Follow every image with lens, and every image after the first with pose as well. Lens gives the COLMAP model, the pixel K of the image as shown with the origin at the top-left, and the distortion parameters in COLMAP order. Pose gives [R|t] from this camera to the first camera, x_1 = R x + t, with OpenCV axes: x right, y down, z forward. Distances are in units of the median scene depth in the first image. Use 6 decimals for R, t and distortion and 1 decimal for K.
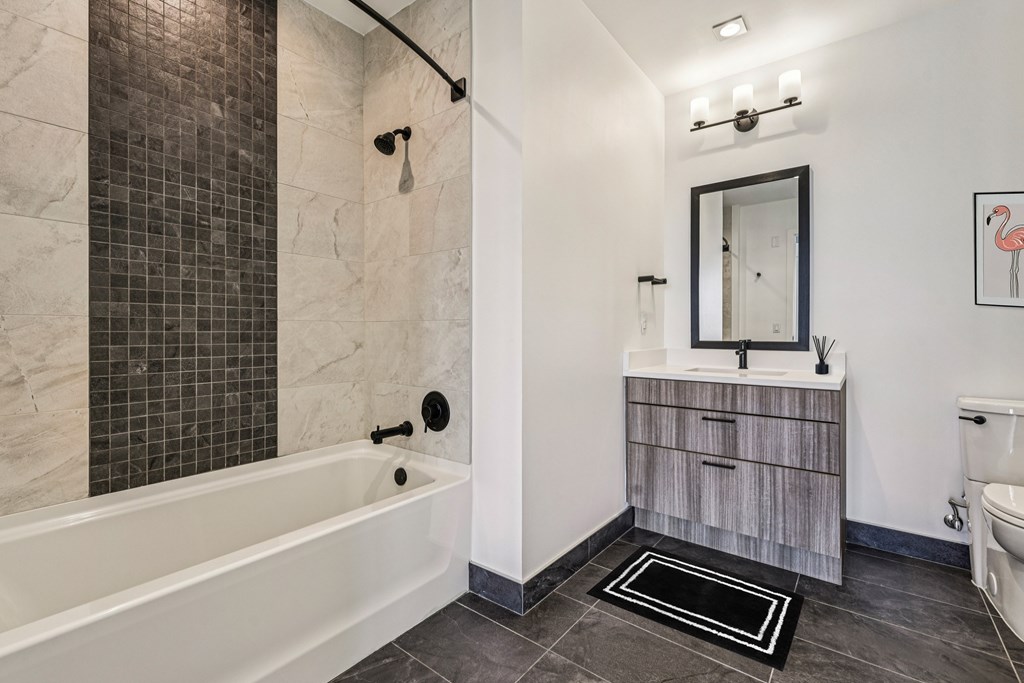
lens RADIAL K [[440.1, 0, 511.6], [0, 440.1, 339.6], [0, 0, 1]] dist [-0.004731, -0.000985]
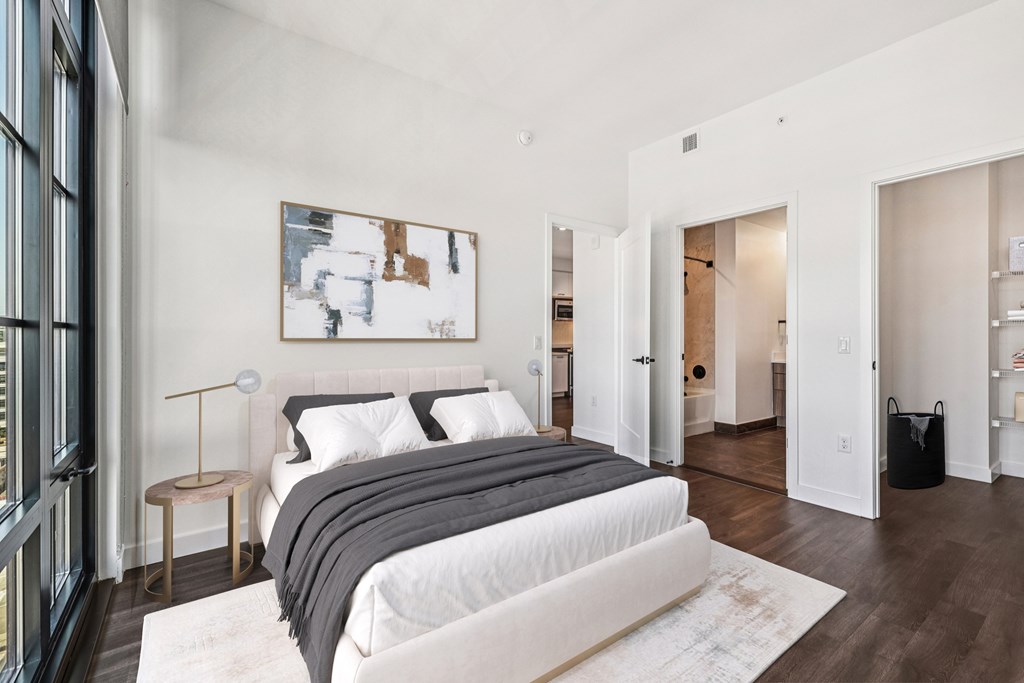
lens RADIAL K [[440.1, 0, 510.5], [0, 440.1, 337.7], [0, 0, 1]] dist [-0.004731, -0.000985]
pose [[0.960077, -0.000927, -0.279734, -0.543752], [-0.000861, 0.999980, -0.006270, -0.043551], [0.279734, 0.006260, 0.960057, -2.091425]]
